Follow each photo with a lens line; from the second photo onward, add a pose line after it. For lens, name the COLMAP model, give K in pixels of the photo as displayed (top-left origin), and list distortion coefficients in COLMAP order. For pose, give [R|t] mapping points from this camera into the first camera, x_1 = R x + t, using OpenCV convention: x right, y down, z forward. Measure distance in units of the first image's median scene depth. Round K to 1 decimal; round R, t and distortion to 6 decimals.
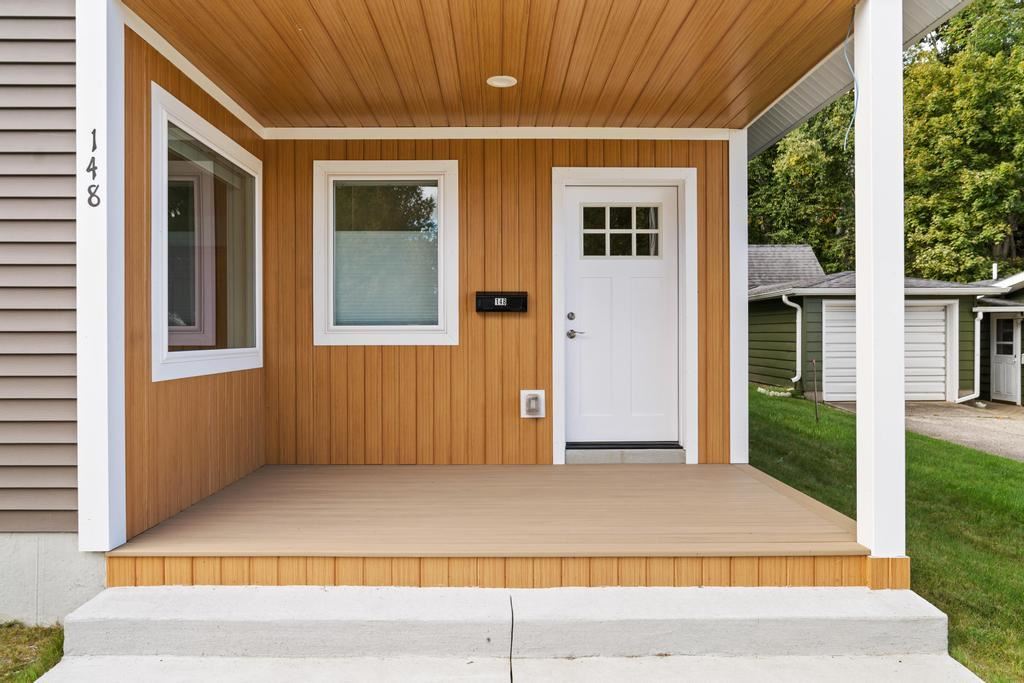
lens RADIAL K [[709.1, 0, 512.0], [0, 709.1, 341.5], [0, 0, 1]] dist [-0.039503, -0.000474]
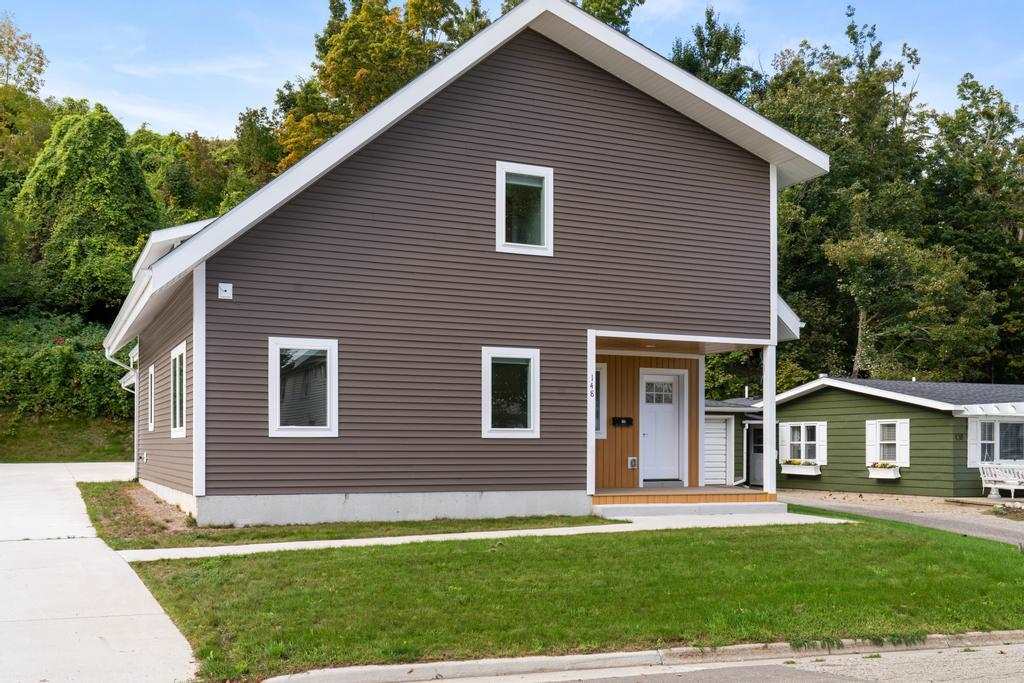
lens RADIAL K [[1013.3, 0, 512.0], [0, 1013.3, 341.5], [0, 0, 1]] dist [-0.281740, -0.000740]
pose [[0.915786, 0.050443, 0.398486, -1.713961], [-0.006934, 0.993921, -0.109881, 0.053371], [-0.401606, 0.097865, 0.910569, -2.000752]]
